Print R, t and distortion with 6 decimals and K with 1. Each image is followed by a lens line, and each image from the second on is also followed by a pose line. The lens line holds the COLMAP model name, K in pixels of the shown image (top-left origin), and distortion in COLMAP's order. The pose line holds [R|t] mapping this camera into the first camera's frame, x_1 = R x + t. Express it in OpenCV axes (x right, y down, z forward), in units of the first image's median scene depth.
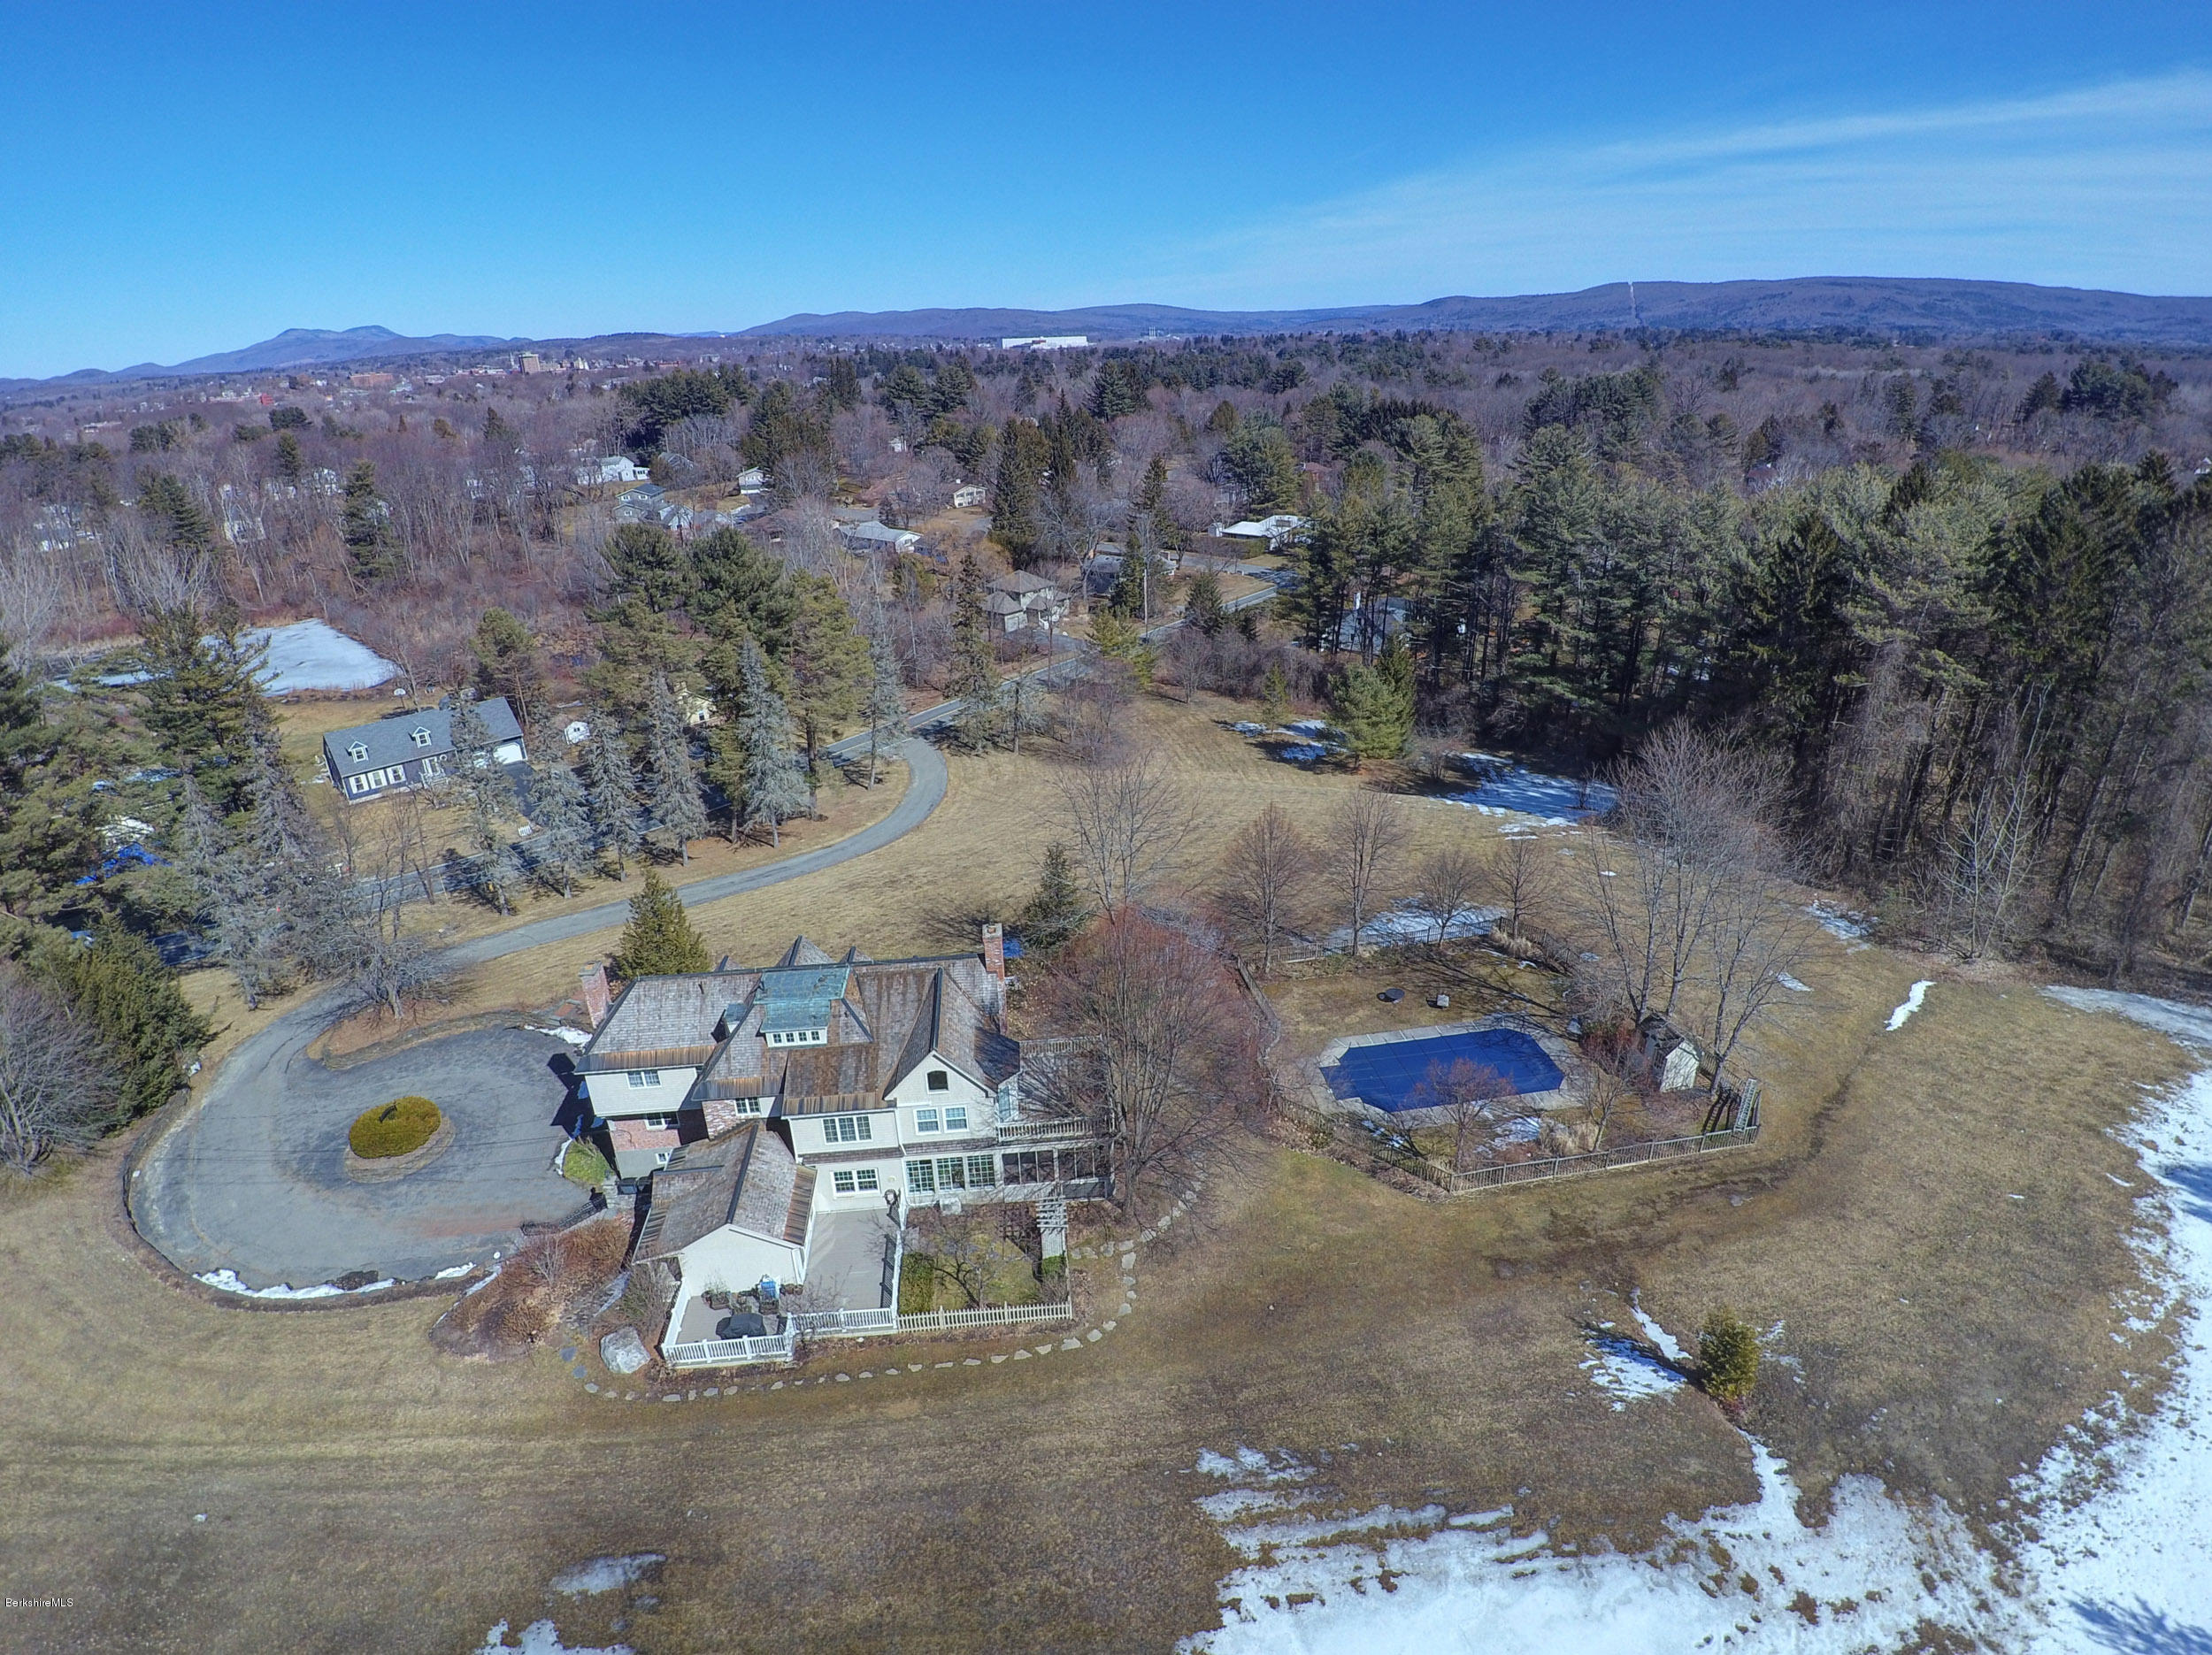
lens RADIAL K [[1132.9, 0, 1113.7], [0, 1132.9, 805.8], [0, 0, 1]] dist [-0.047278, -0.012065]
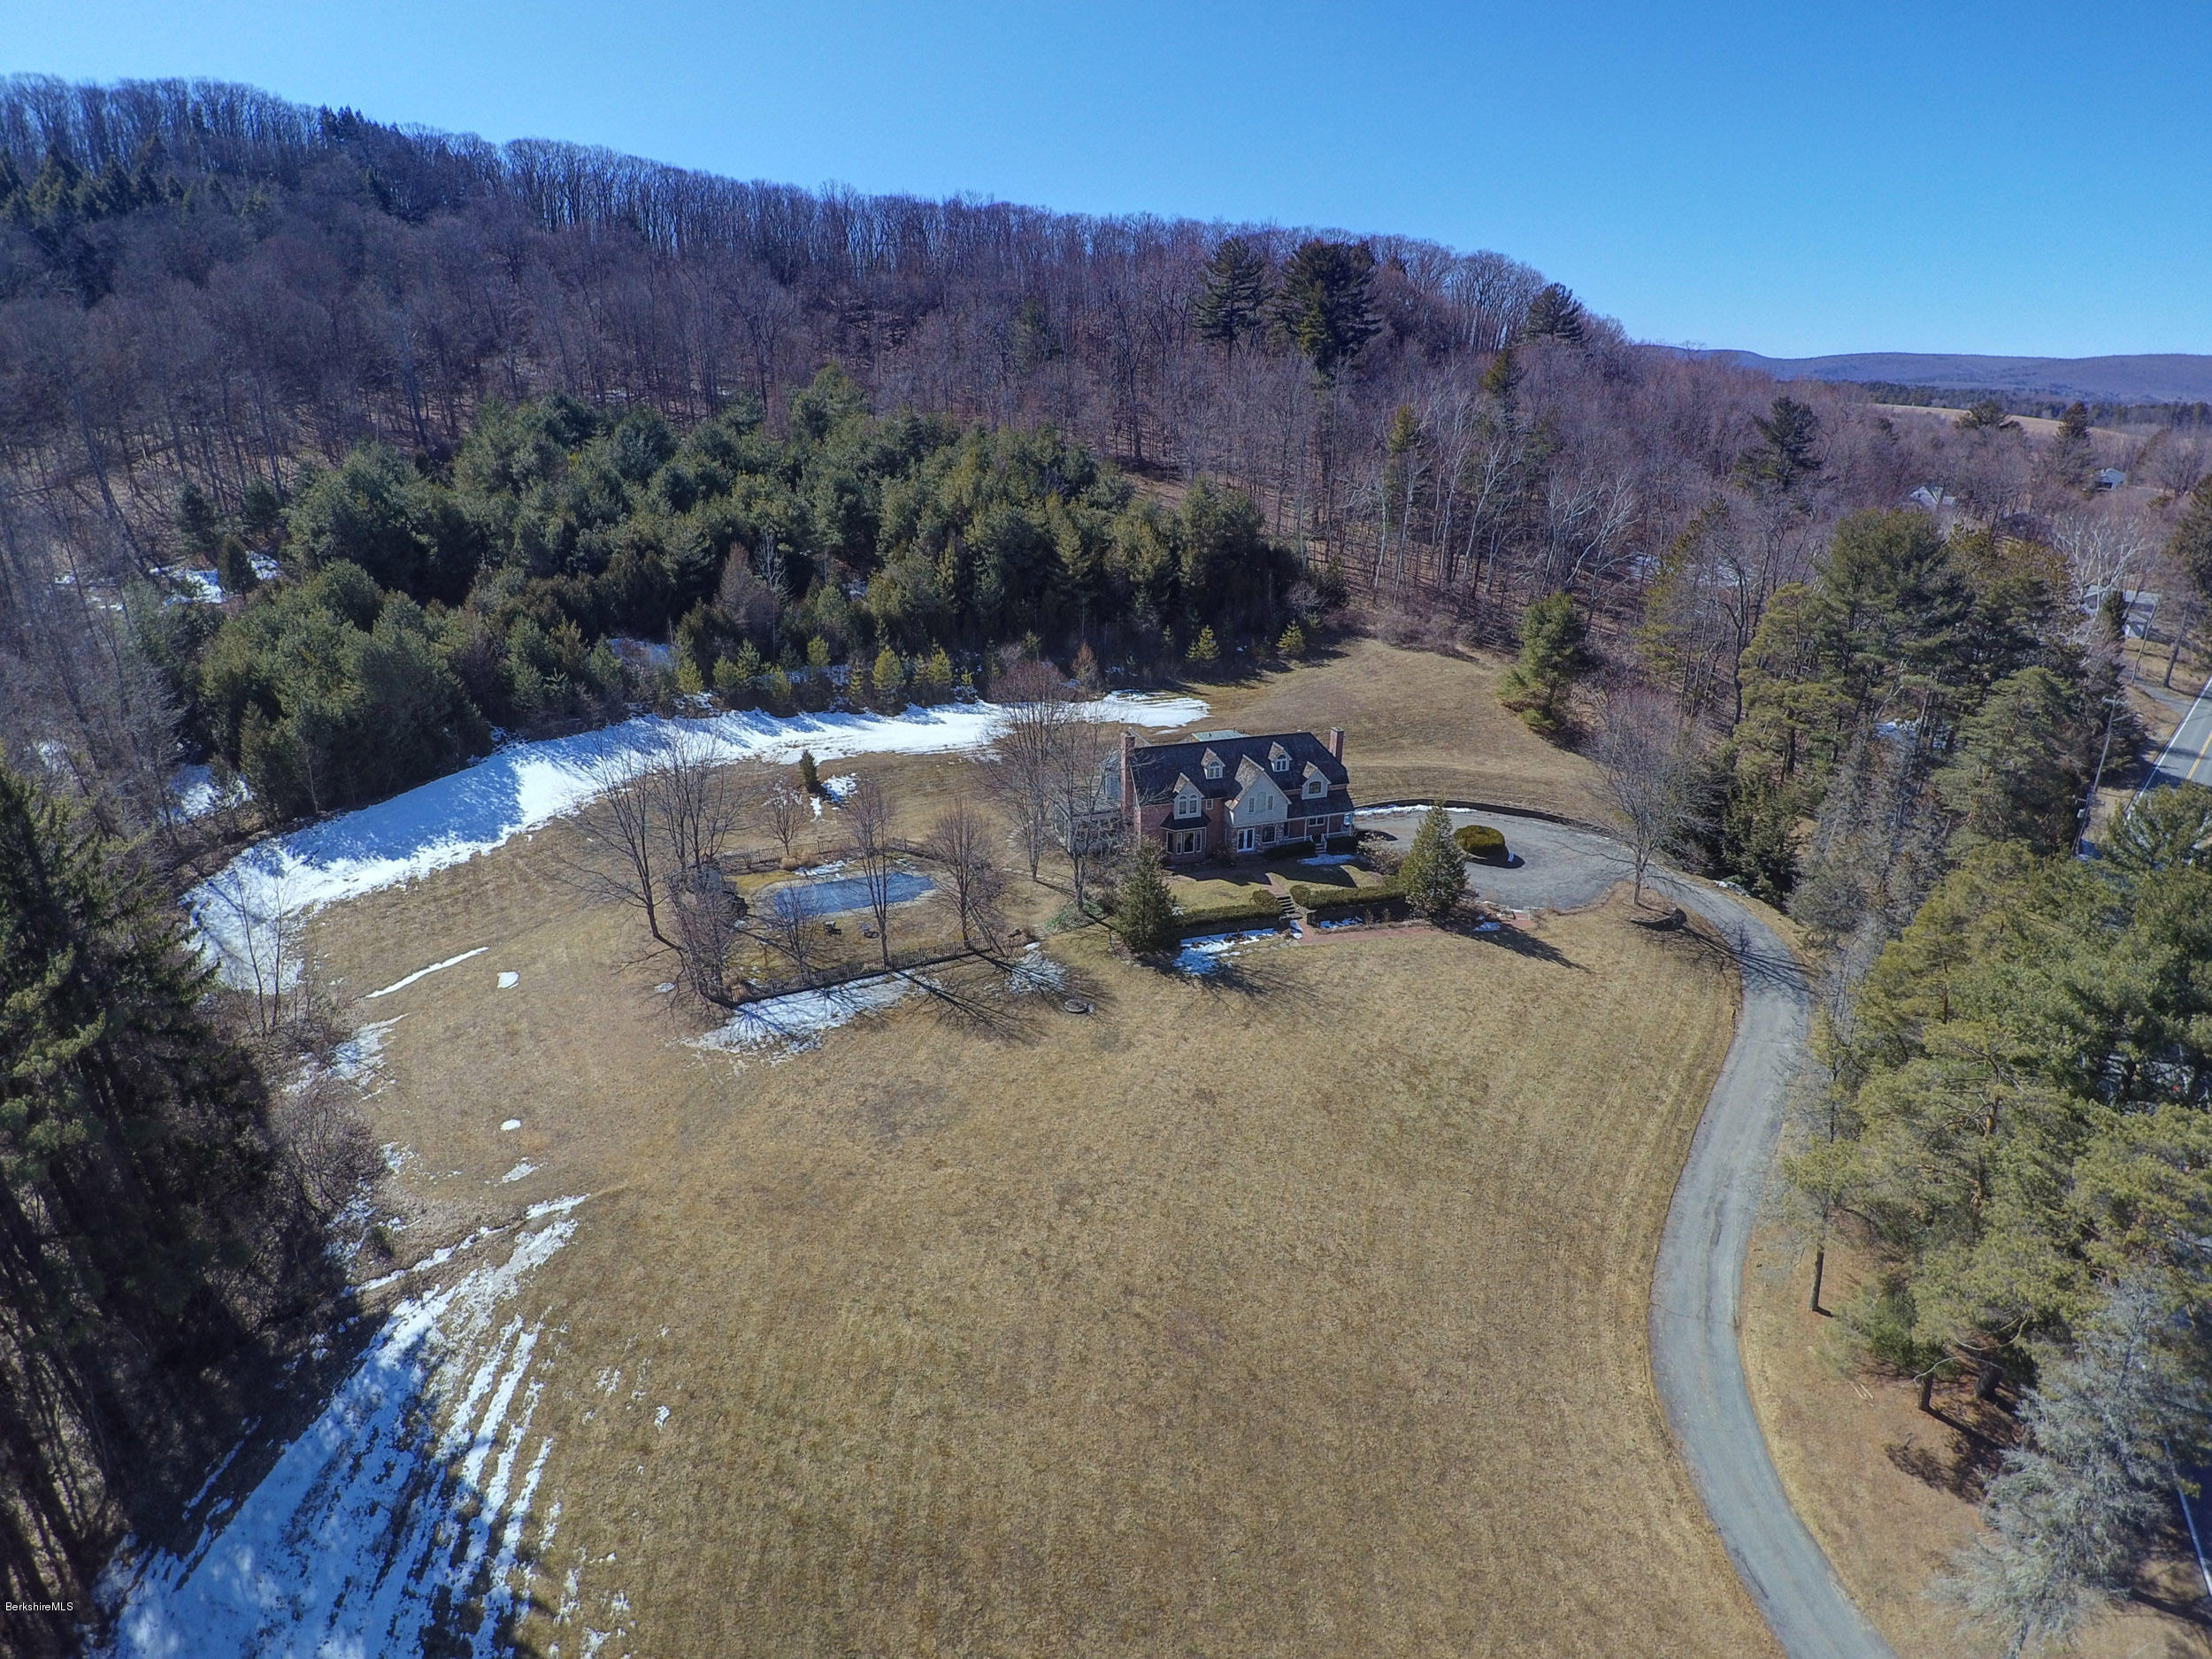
lens RADIAL K [[1131.8, 0, 1109.4], [0, 1131.8, 790.3], [0, 0, 1]] dist [-0.019986, -0.038035]
pose [[-0.979658, 0.091668, -0.178513, 0.262363], [-0.055026, 0.732763, 0.678256, -1.107302], [0.192982, 0.674282, -0.712813, 2.507770]]
